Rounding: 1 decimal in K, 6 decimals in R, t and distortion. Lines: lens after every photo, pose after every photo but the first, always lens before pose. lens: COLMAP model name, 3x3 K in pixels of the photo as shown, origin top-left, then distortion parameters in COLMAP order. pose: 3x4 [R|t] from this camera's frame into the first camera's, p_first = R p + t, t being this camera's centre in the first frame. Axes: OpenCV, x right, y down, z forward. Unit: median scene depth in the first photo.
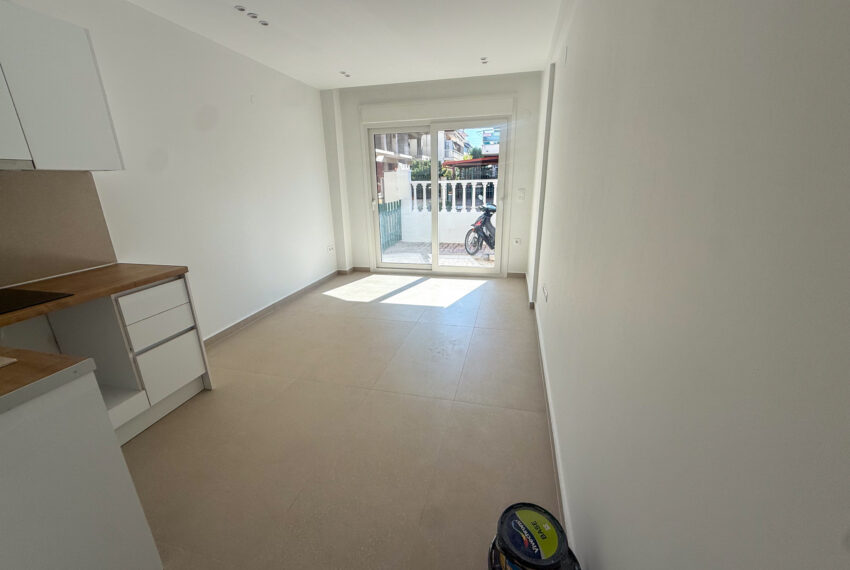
lens RADIAL K [[339.2, 0, 423.8], [0, 339.2, 285.5], [0, 0, 1]] dist [-0.001856, -0.000086]
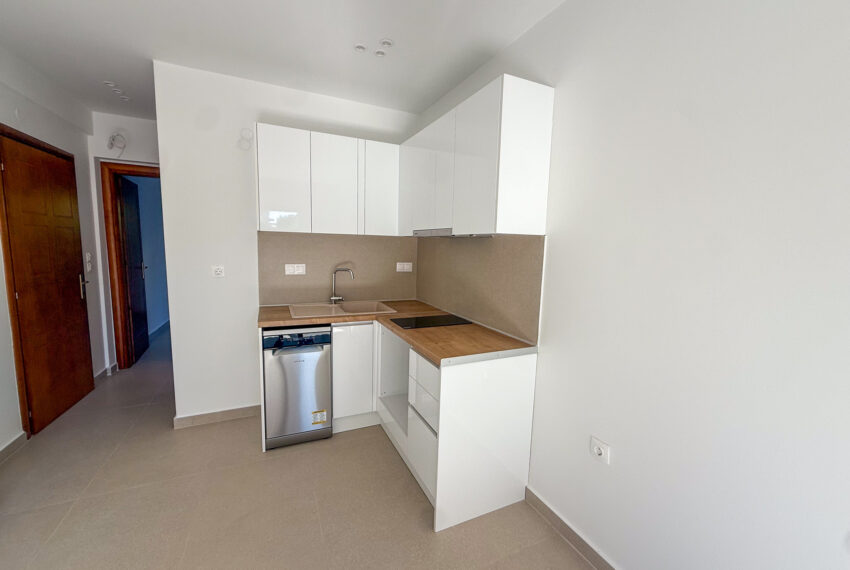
lens RADIAL K [[339.2, 0, 424.1], [0, 339.2, 285.4], [0, 0, 1]] dist [-0.001856, -0.000086]
pose [[-0.784150, 0.075337, -0.615981, -0.234454], [-0.191254, 0.914950, 0.355370, -0.455712], [0.590365, 0.396472, -0.703050, 1.434313]]
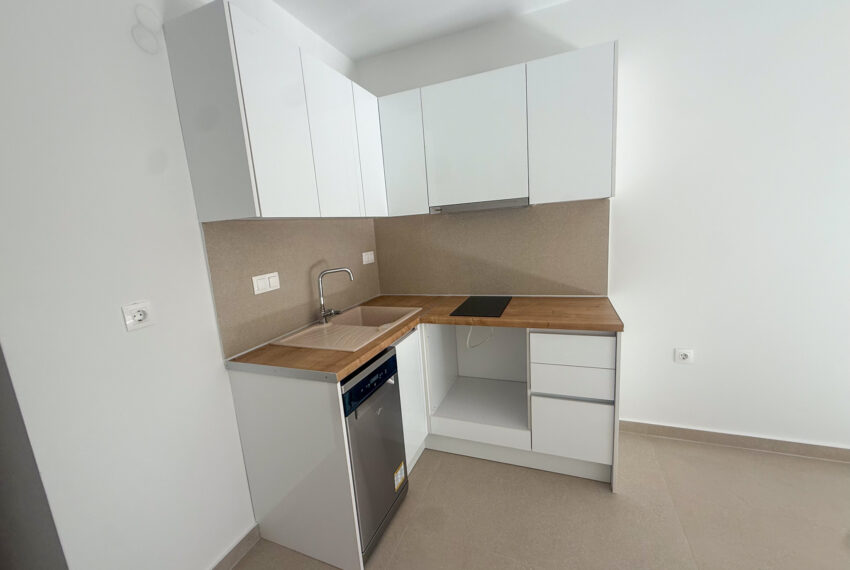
lens RADIAL K [[339.2, 0, 423.7], [0, 339.2, 284.0], [0, 0, 1]] dist [-0.001856, -0.000086]
pose [[-0.141509, 0.197844, -0.969965, 0.047597], [-0.216627, 0.949889, 0.225353, -0.208419], [0.965944, 0.242010, -0.091560, 0.632890]]
